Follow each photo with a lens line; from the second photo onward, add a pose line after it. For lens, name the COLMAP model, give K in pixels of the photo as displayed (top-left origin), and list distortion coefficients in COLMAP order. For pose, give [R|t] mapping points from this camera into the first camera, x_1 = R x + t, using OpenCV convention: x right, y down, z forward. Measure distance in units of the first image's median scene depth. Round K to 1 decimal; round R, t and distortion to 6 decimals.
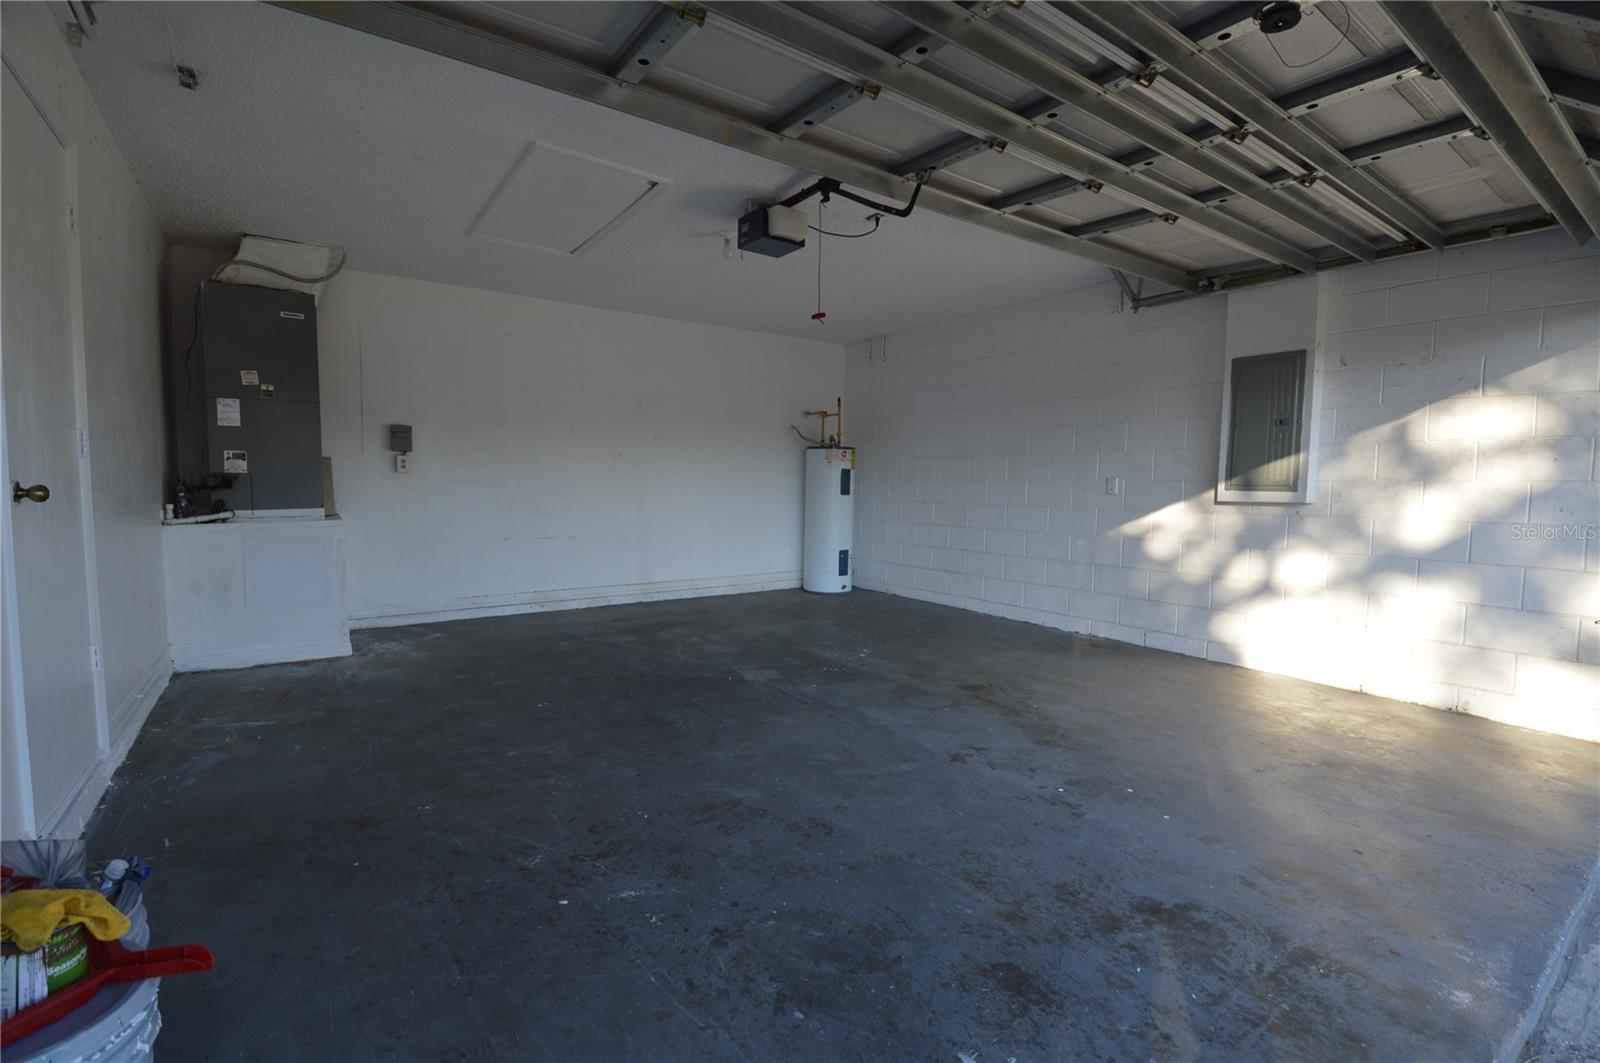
lens RADIAL K [[723.4, 0, 800.0], [0, 723.4, 531.5], [0, 0, 1]] dist [0.002172, -0.012157]
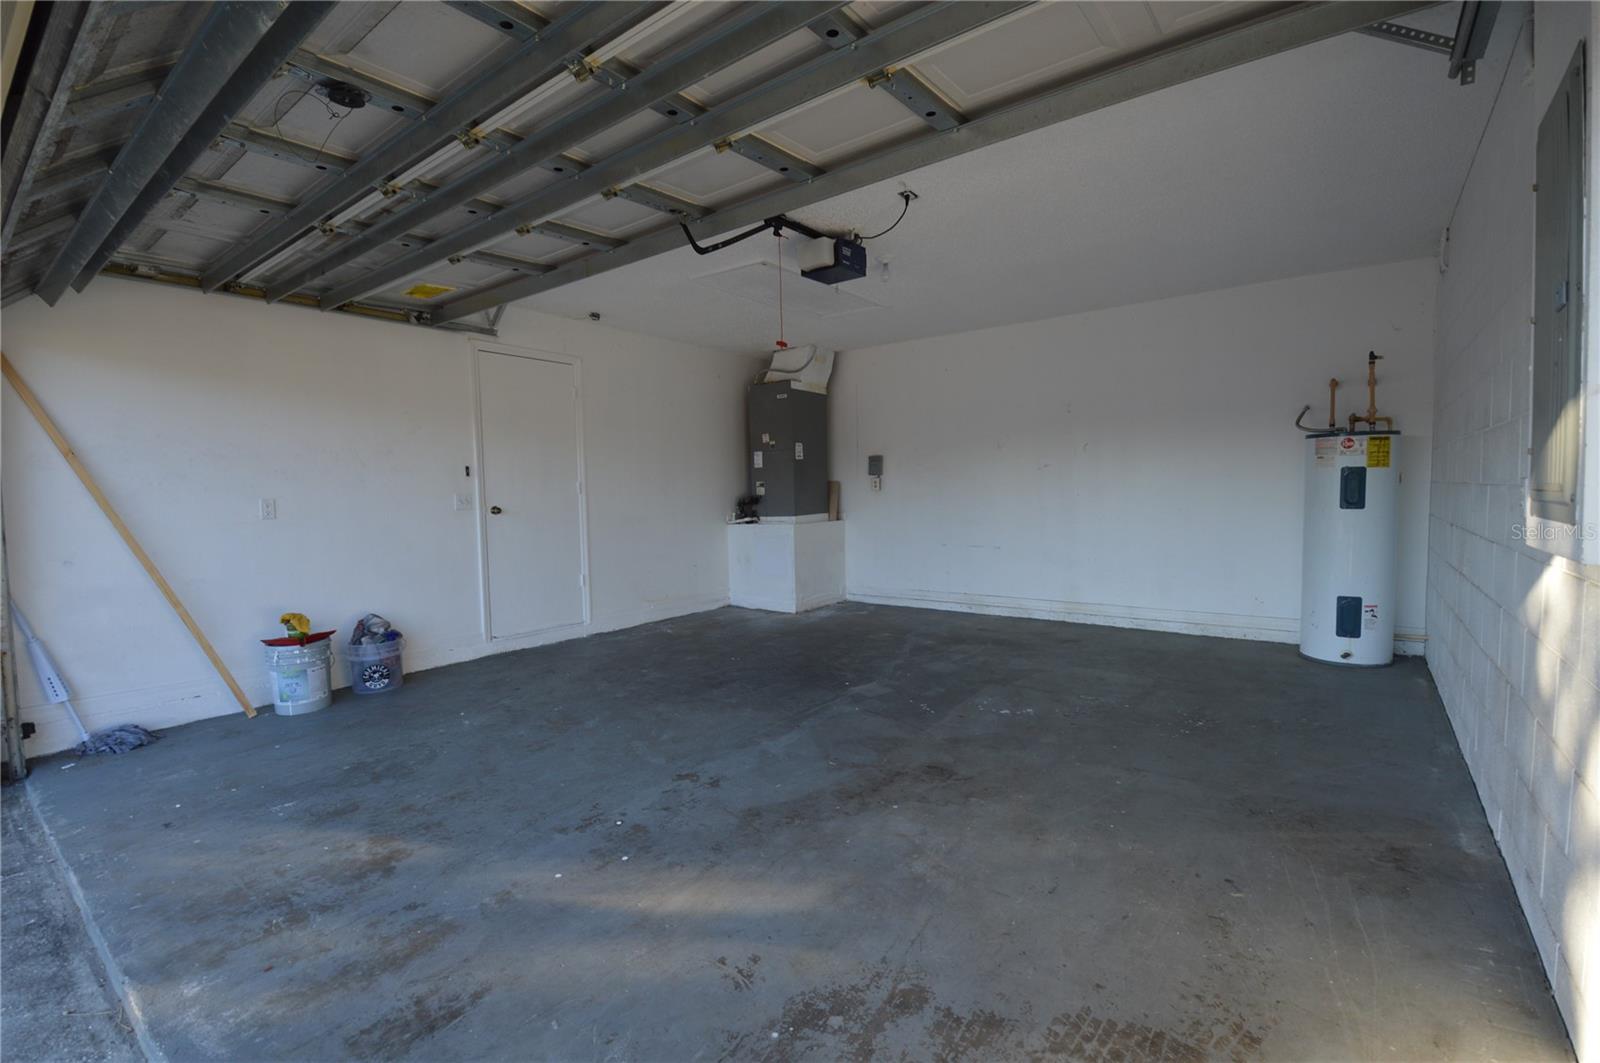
lens RADIAL K [[721.3, 0, 804.0], [0, 721.3, 516.3], [0, 0, 1]] dist [0.013997, -0.018073]
pose [[0.281810, 0.019004, -0.959282, 0.986116], [-0.042231, 0.999081, 0.007386, -0.052933], [0.958540, 0.038430, 0.282354, 0.689455]]
